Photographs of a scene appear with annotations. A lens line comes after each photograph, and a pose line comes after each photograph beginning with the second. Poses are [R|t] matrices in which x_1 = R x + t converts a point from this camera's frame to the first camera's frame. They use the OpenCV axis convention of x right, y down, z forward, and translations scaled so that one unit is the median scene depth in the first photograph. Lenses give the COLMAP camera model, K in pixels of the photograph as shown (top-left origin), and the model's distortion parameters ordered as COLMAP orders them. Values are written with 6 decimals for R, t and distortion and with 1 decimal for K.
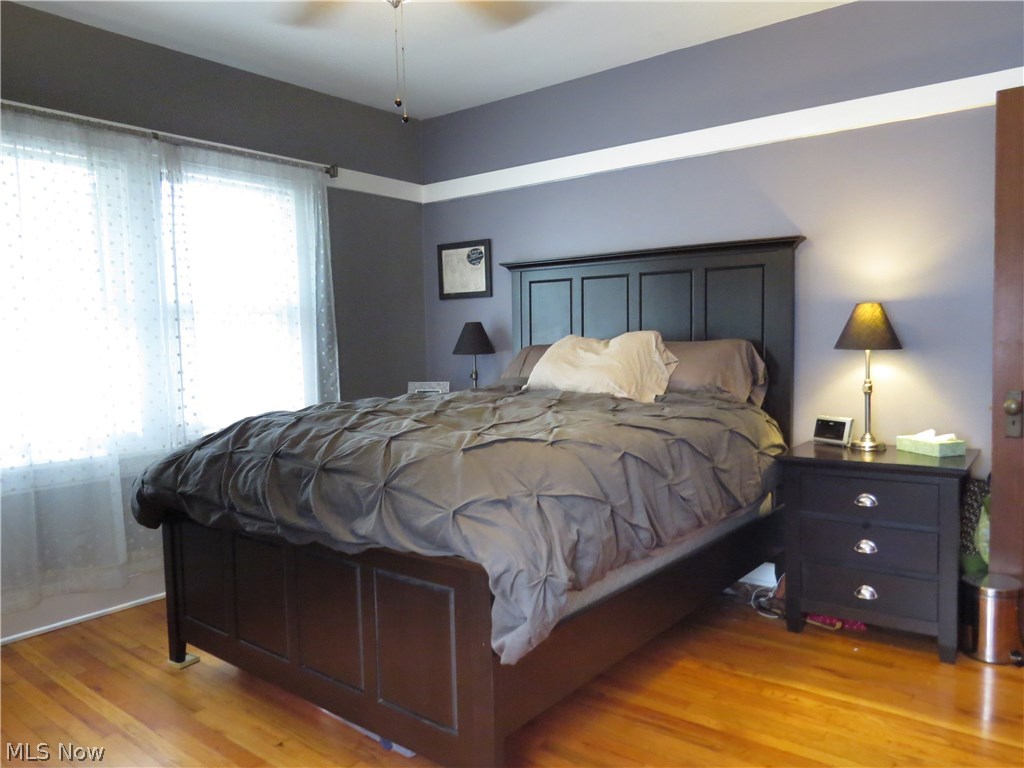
lens RADIAL K [[753.8, 0, 512.0], [0, 753.8, 384.0], [0, 0, 1]] dist [-0.011230, -0.002456]
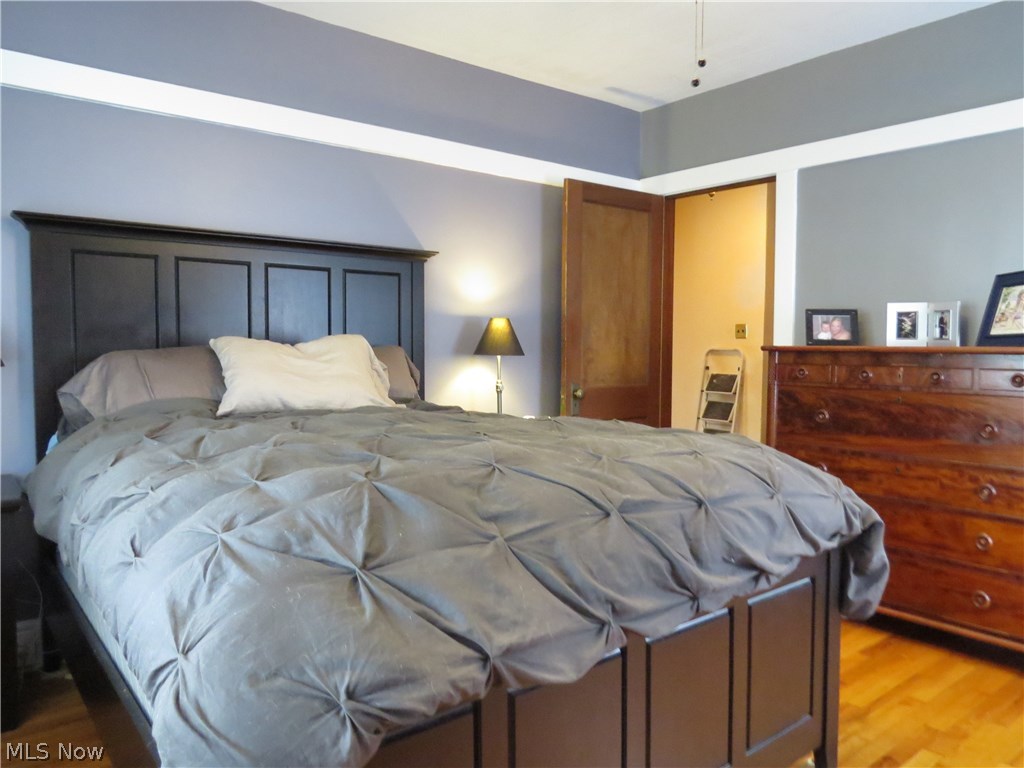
lens RADIAL K [[753.8, 0, 512.0], [0, 753.8, 384.0], [0, 0, 1]] dist [-0.011230, -0.002456]
pose [[0.227487, -0.042195, 0.972867, -0.414645], [0.041053, 0.998588, 0.033711, -0.022623], [-0.972915, 0.032270, 0.228898, 0.393915]]
